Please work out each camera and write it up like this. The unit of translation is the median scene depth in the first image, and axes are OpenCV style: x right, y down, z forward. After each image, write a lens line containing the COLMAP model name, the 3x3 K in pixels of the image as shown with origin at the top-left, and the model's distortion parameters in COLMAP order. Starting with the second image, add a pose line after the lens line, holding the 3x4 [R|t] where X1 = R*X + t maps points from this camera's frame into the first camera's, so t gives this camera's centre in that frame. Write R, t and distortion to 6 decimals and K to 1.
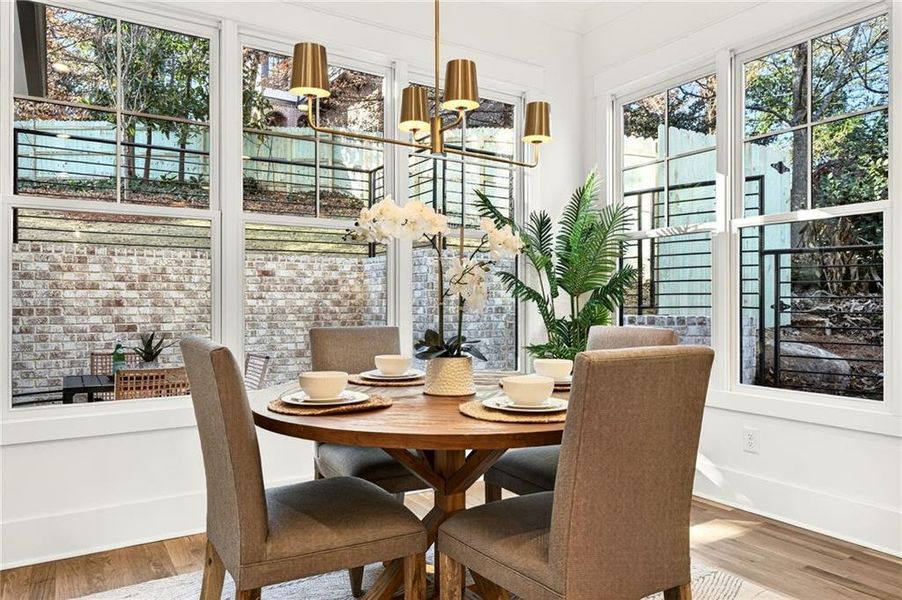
lens RADIAL K [[622.5, 0, 451.5], [0, 622.5, 299.5], [0, 0, 1]] dist [-0.003744, -0.001616]
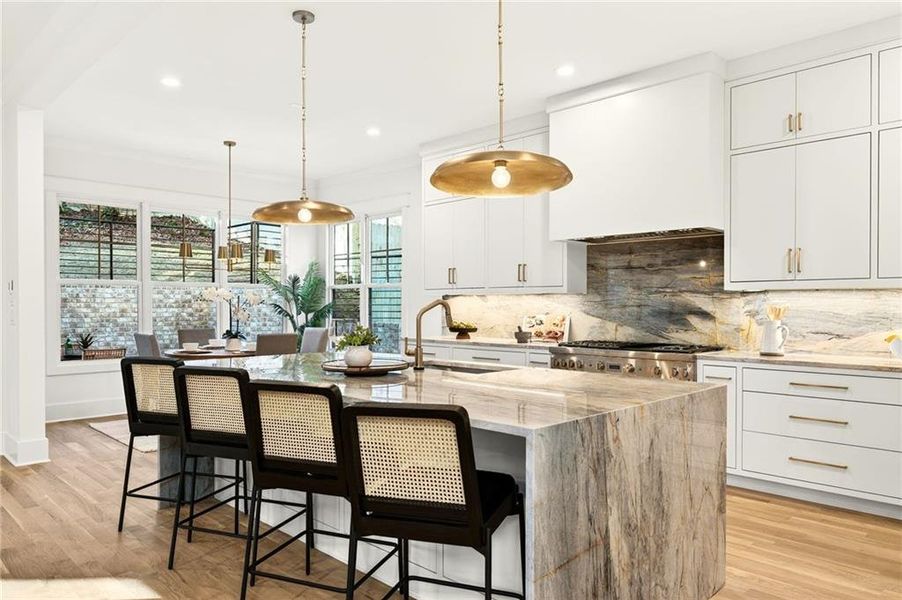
lens RADIAL K [[622.5, 0, 453.8], [0, 622.5, 306.8], [0, 0, 1]] dist [-0.003744, -0.001616]
pose [[0.974511, 0.002859, 0.224320, 0.163584], [-0.004392, 0.999970, 0.006336, -0.038772], [-0.224295, -0.007160, 0.974495, -0.995117]]
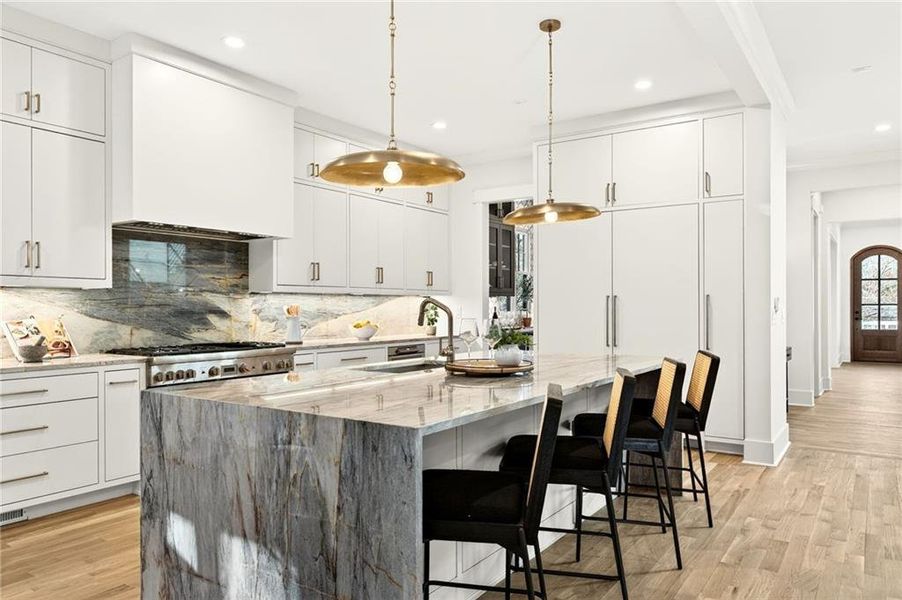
lens RADIAL K [[622.5, 0, 453.7], [0, 622.5, 302.3], [0, 0, 1]] dist [-0.003744, -0.001616]
pose [[-0.398448, 0.010335, 0.917133, -1.403317], [0.001435, 0.999942, -0.010645, -0.008758], [-0.917190, -0.002926, -0.398440, 1.888407]]
